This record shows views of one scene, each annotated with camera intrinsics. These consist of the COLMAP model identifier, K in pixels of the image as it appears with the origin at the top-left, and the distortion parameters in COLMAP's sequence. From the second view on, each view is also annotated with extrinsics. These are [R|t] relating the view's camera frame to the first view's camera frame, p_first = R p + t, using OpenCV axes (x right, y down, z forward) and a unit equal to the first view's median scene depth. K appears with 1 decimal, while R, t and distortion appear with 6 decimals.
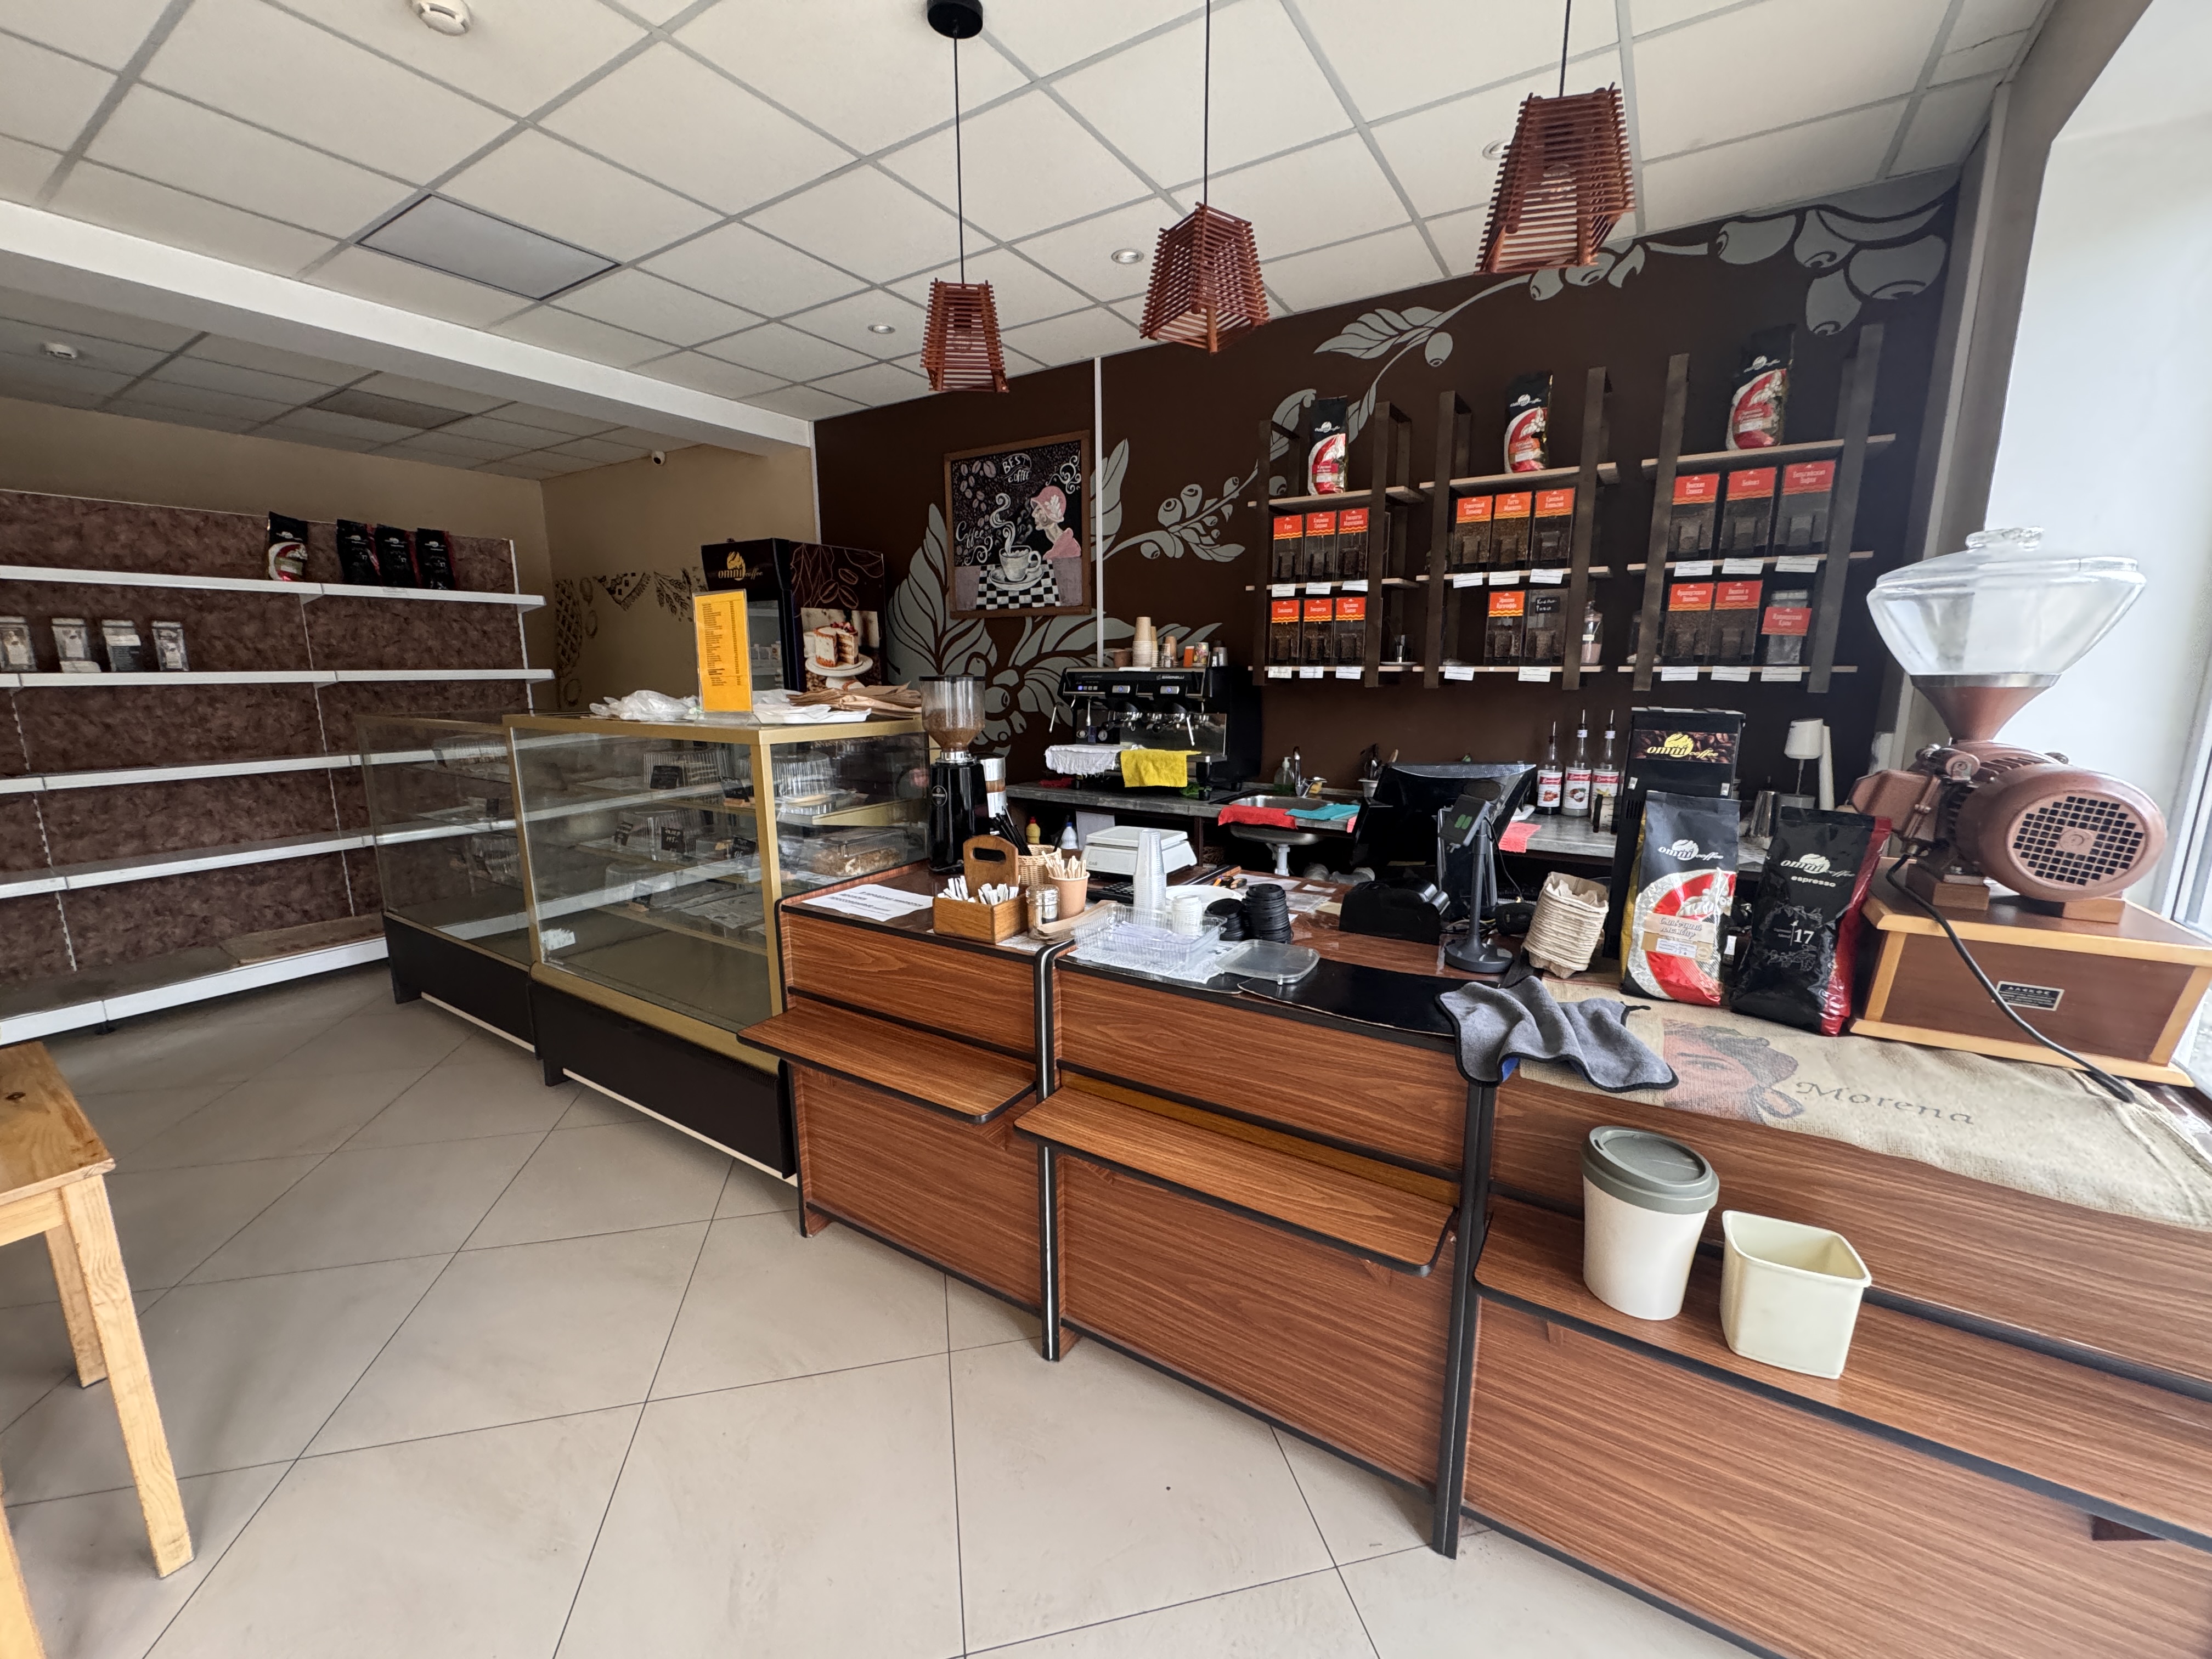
lens RADIAL K [[880.6, 0, 1104.6], [0, 880.6, 827.7], [0, 0, 1]] dist [-0.000958, 0.000761]
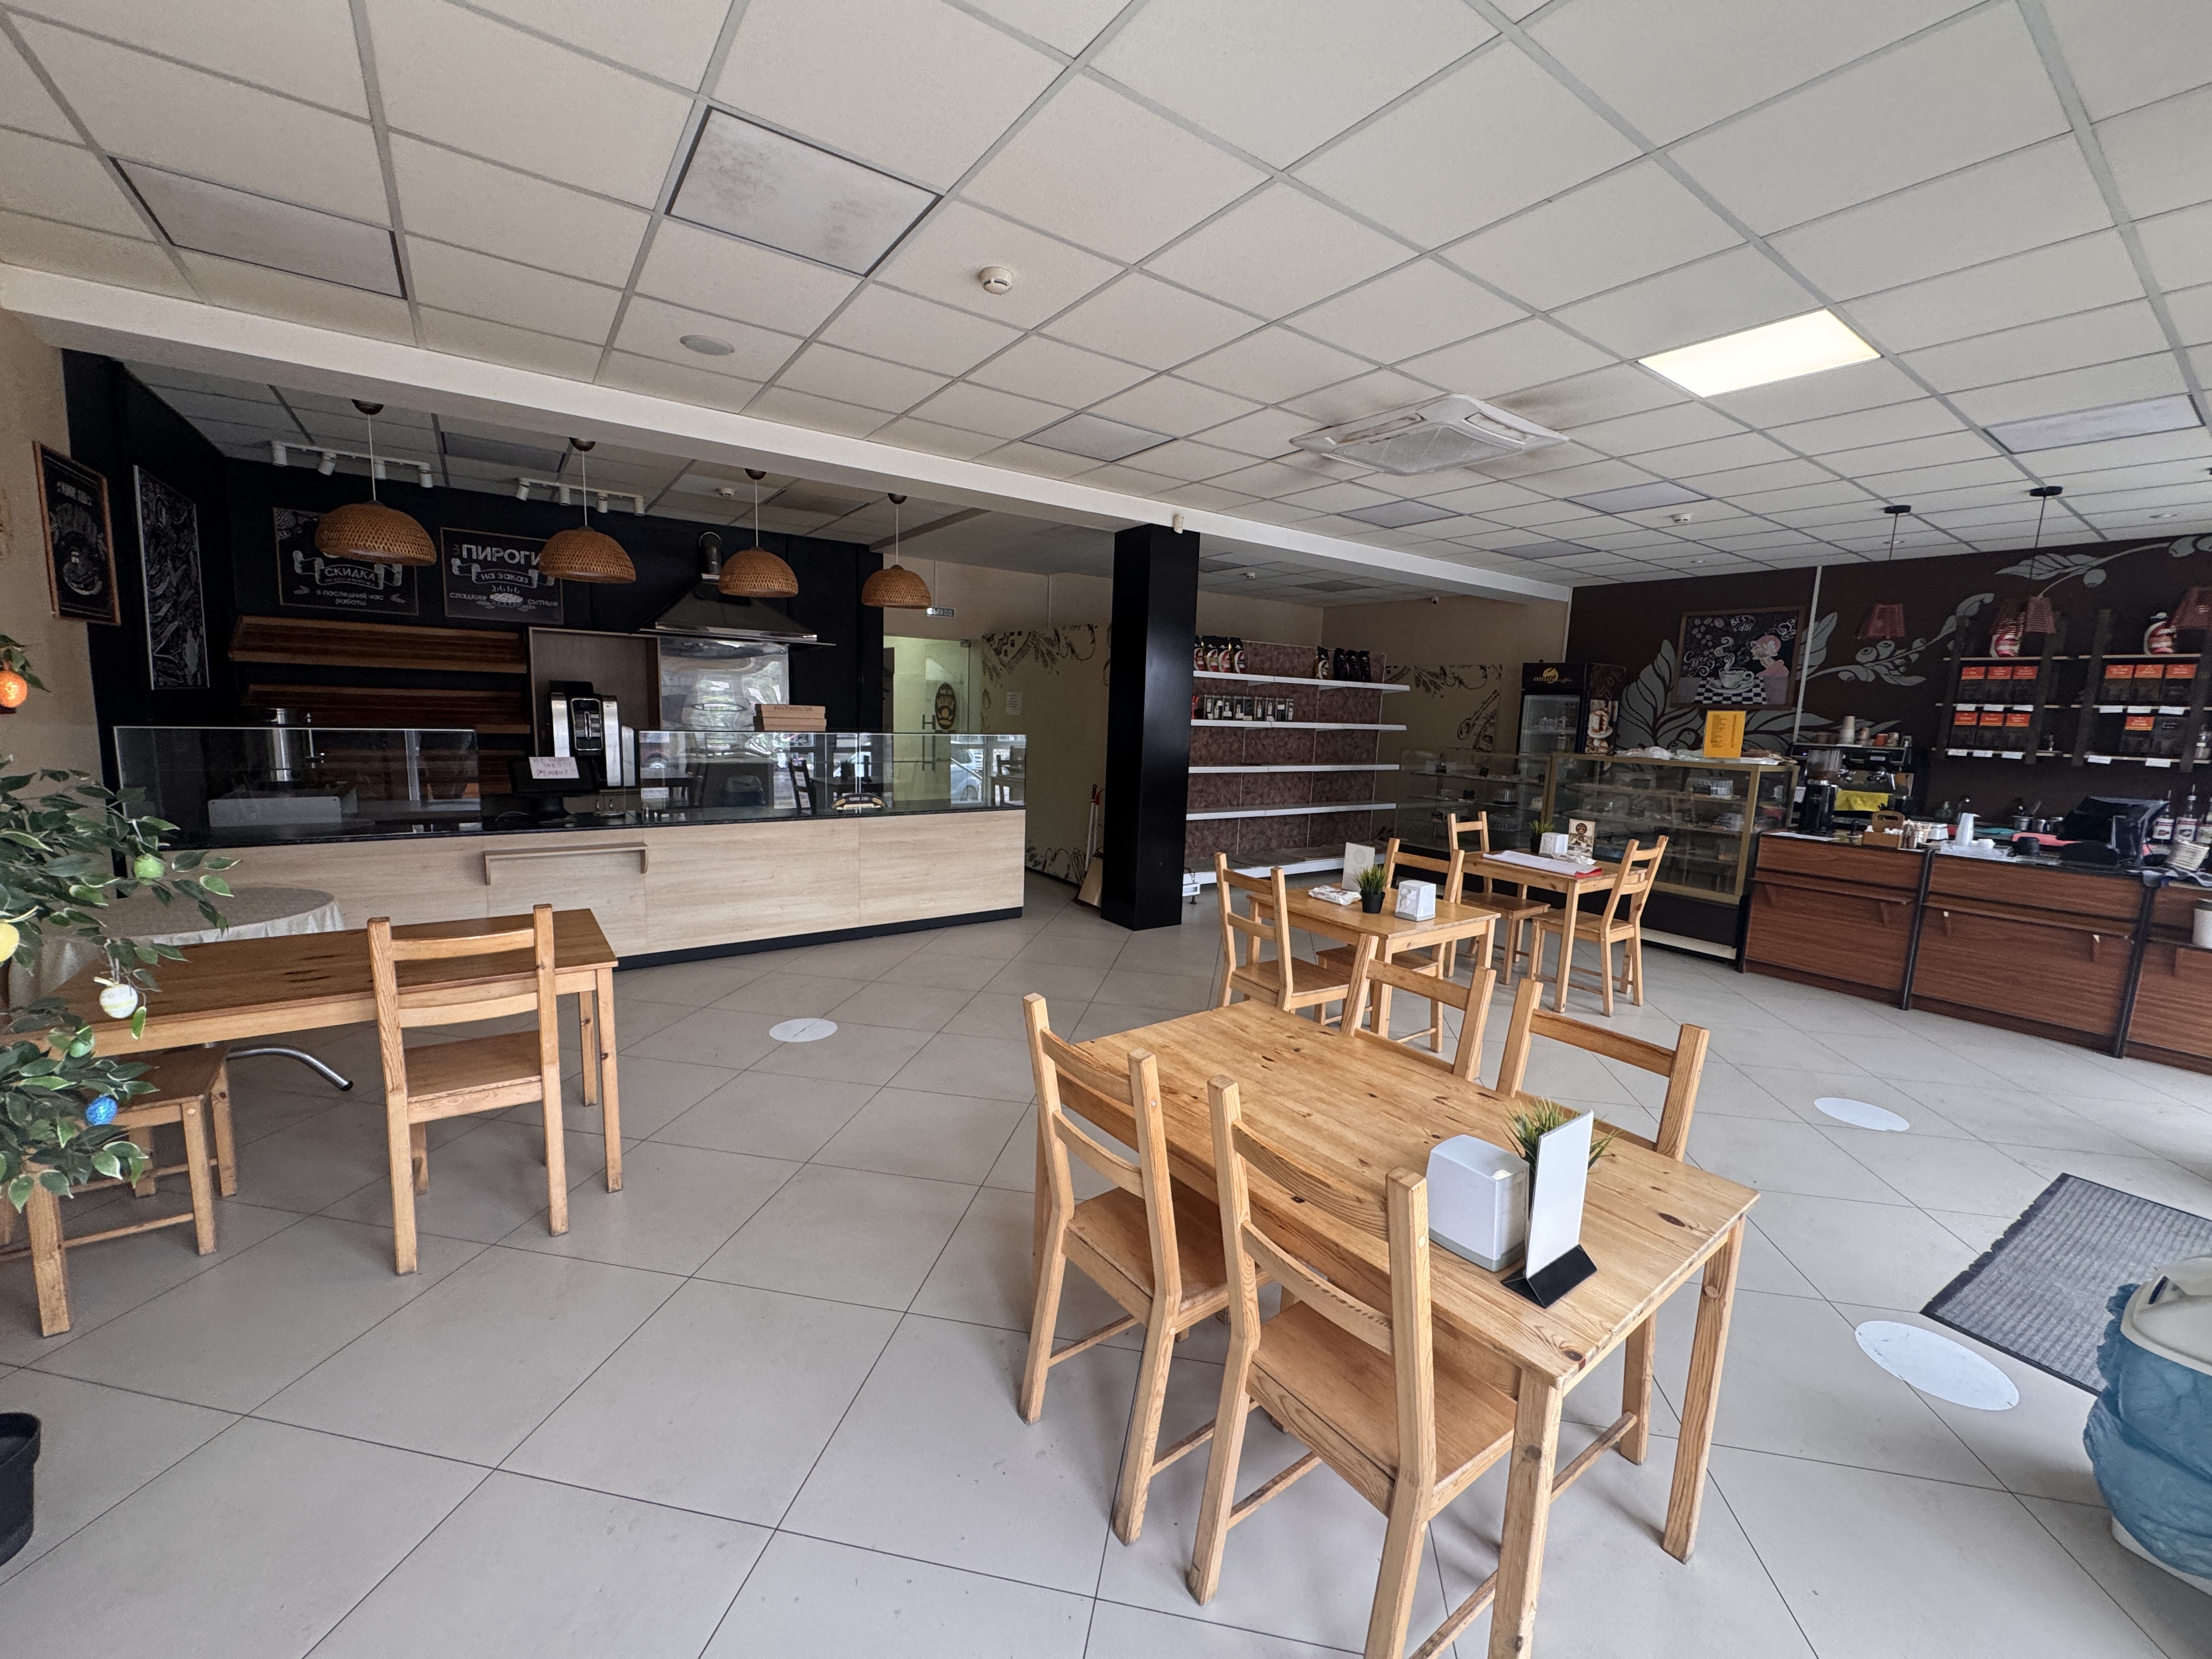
lens RADIAL K [[880.6, 0, 1108.9], [0, 880.6, 827.2], [0, 0, 1]] dist [-0.000958, 0.000761]
pose [[0.925754, 0.088670, -0.367582, -0.667017], [-0.108082, 0.993610, -0.032521, 0.200439], [0.362350, 0.069835, 0.929422, -1.167812]]
